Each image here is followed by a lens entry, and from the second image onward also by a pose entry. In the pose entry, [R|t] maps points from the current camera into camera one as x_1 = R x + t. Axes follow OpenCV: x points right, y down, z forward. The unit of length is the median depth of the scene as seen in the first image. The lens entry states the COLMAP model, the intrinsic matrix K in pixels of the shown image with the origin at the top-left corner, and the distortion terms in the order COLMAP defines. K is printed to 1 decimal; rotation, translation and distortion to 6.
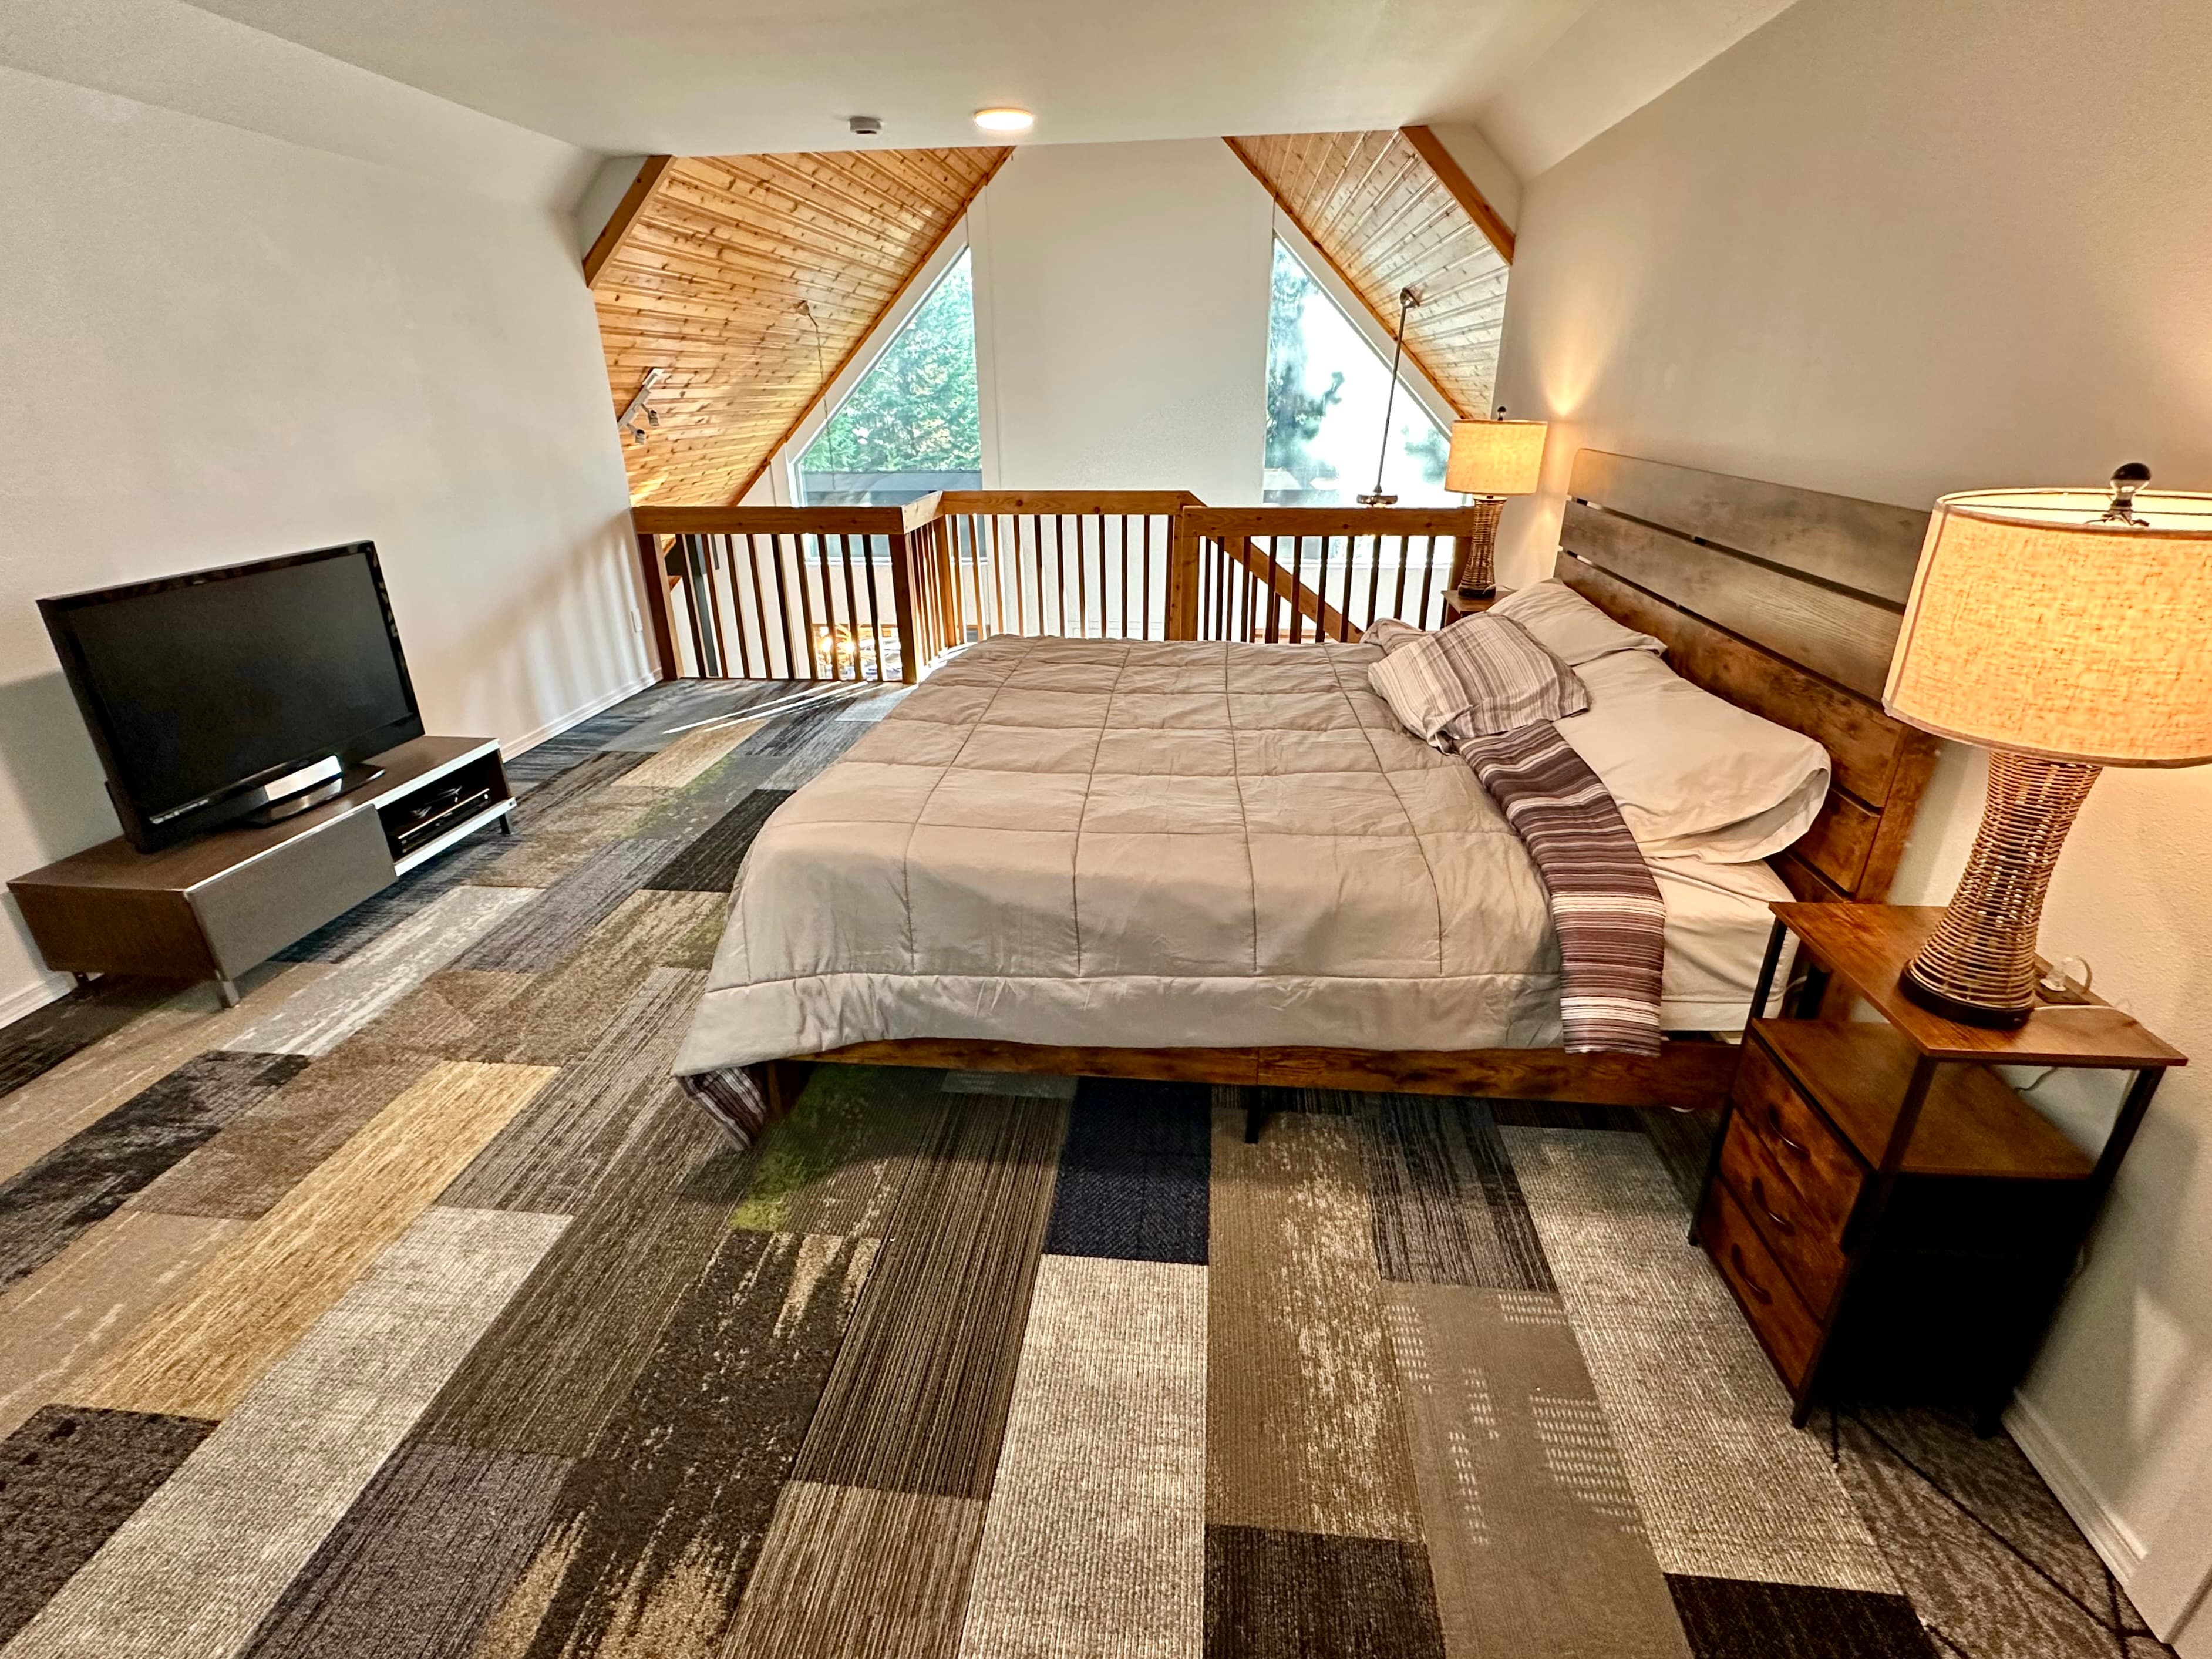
lens RADIAL K [[1050.3, 0, 1106.0], [0, 1050.3, 829.5], [0, 0, 1]] dist [-0.000901, -0.000347]
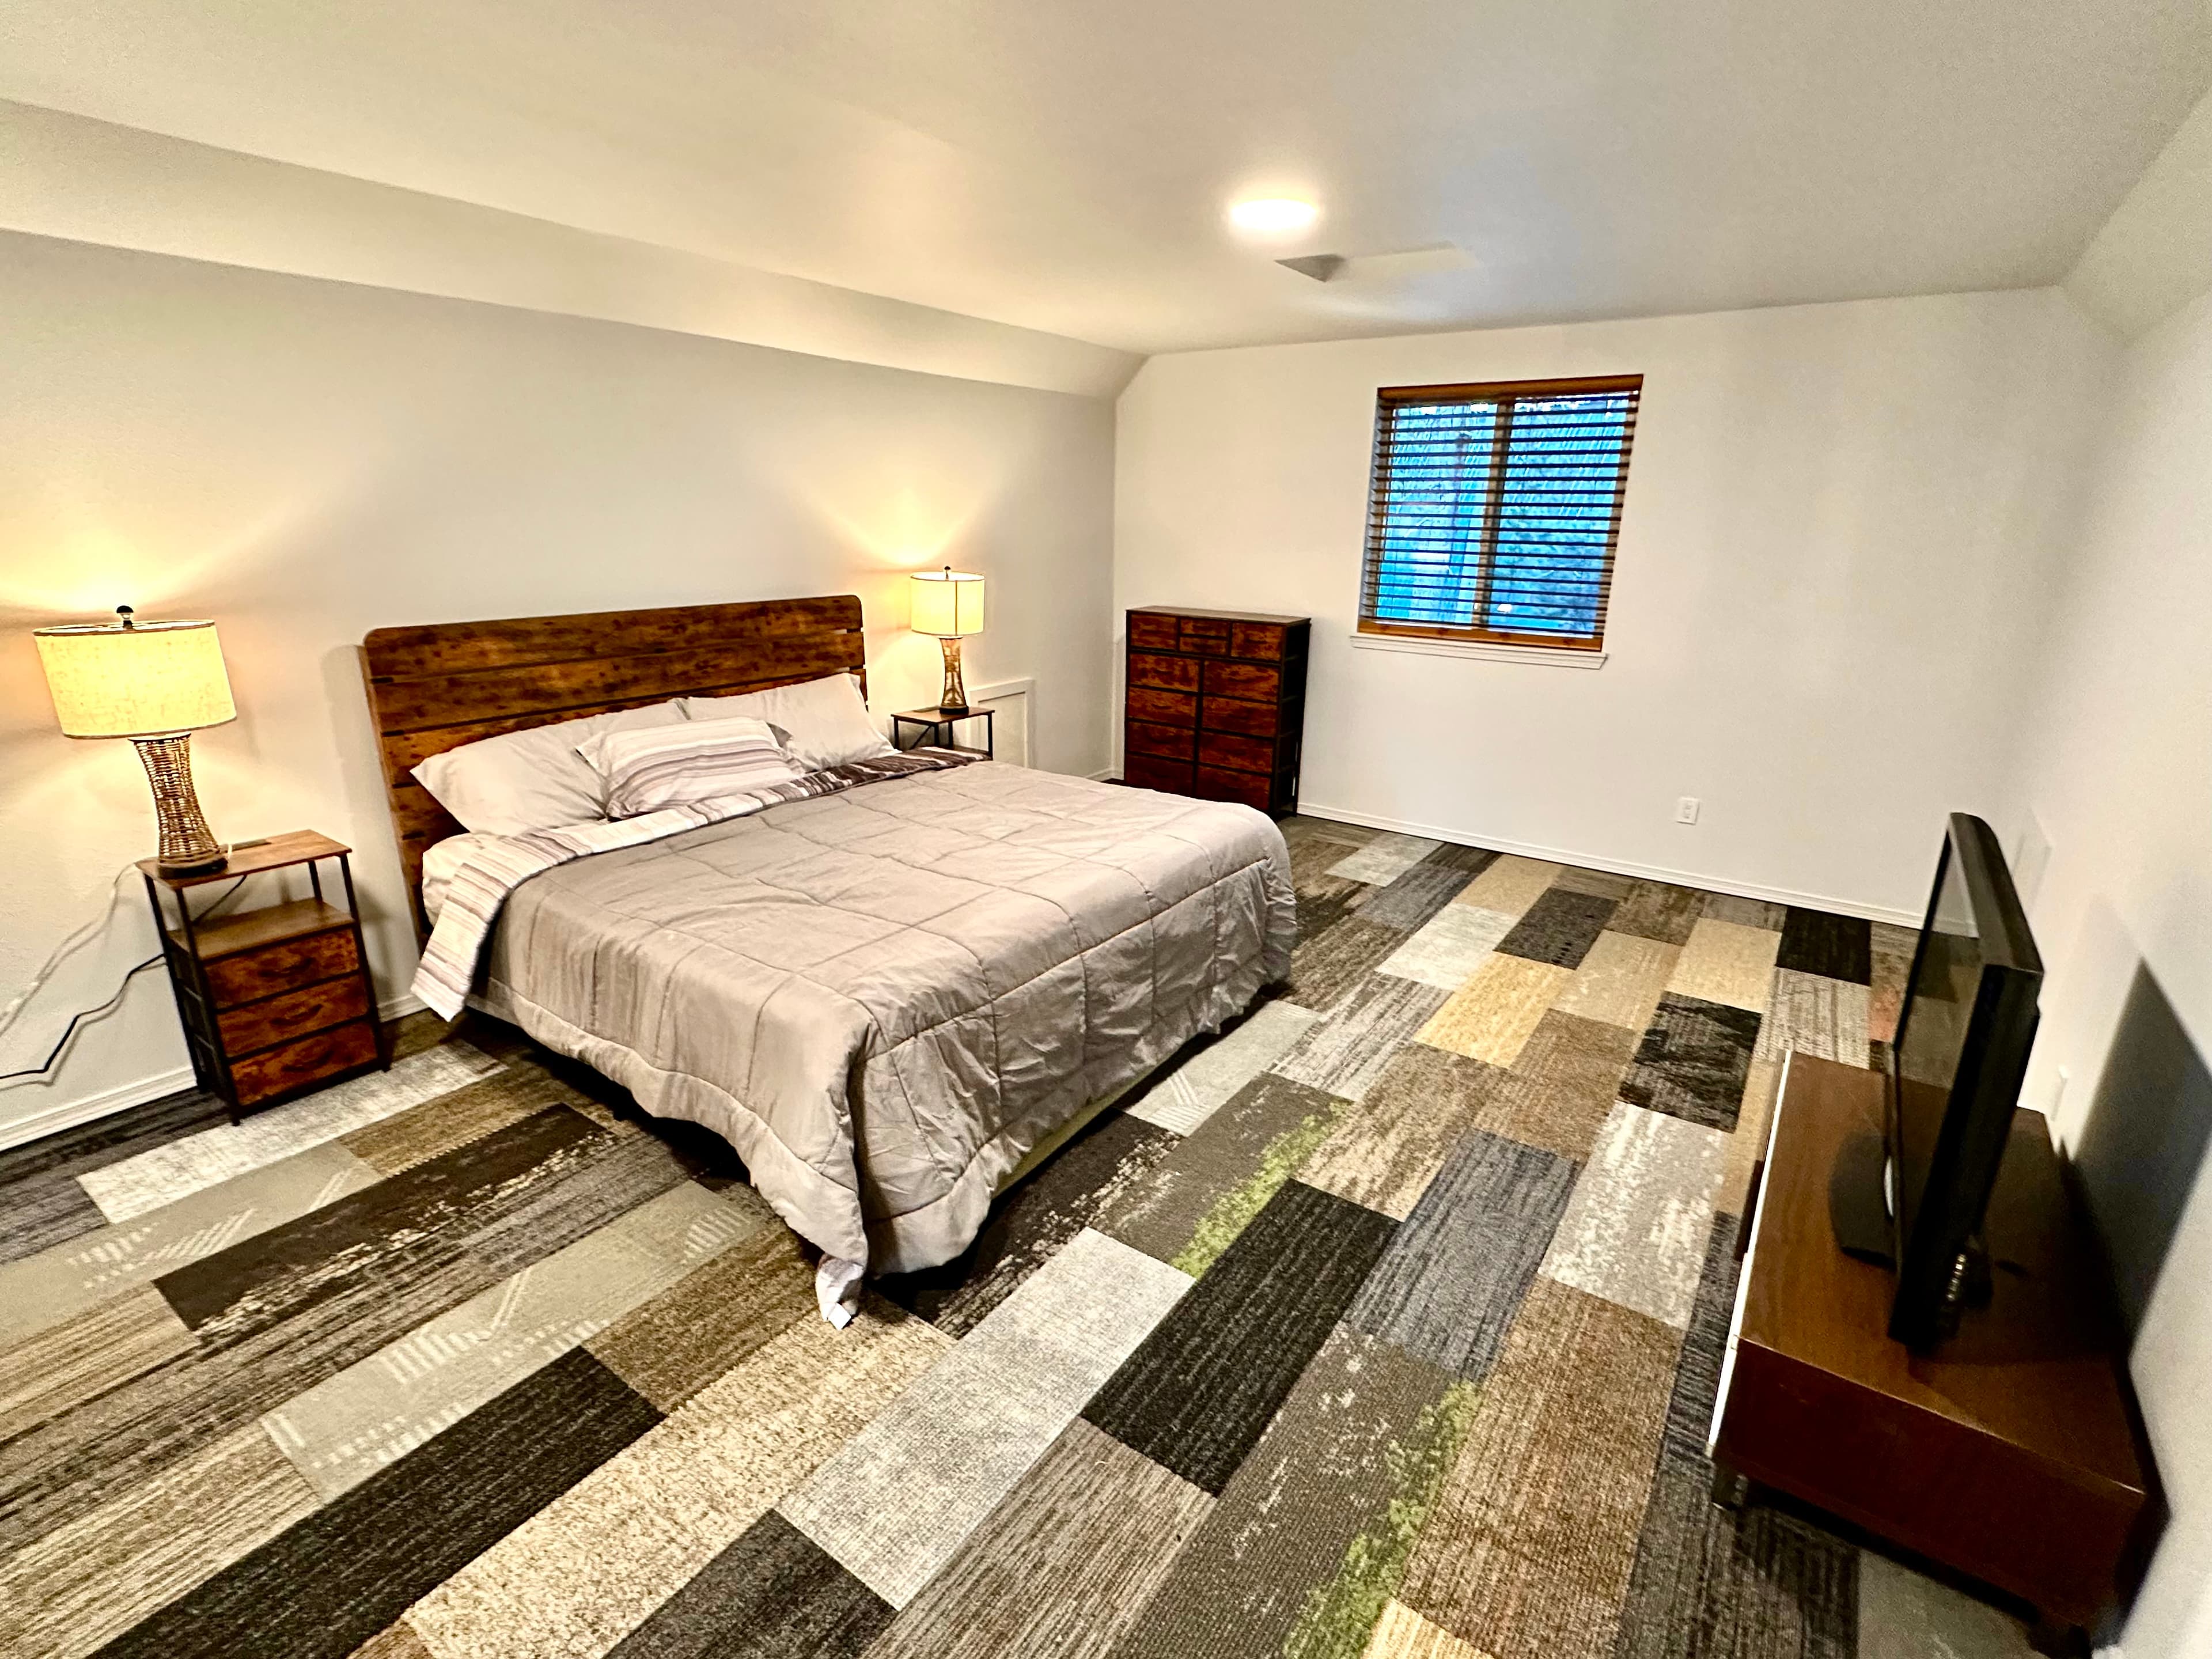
lens RADIAL K [[1050.2, 0, 1106.0], [0, 1050.2, 829.5], [0, 0, 1]] dist [-0.000901, -0.000347]
pose [[-0.875611, -0.145438, 0.460600, -0.730122], [0.184050, 0.781188, 0.596549, -0.849517], [-0.446576, 0.607118, -0.657250, 1.838656]]
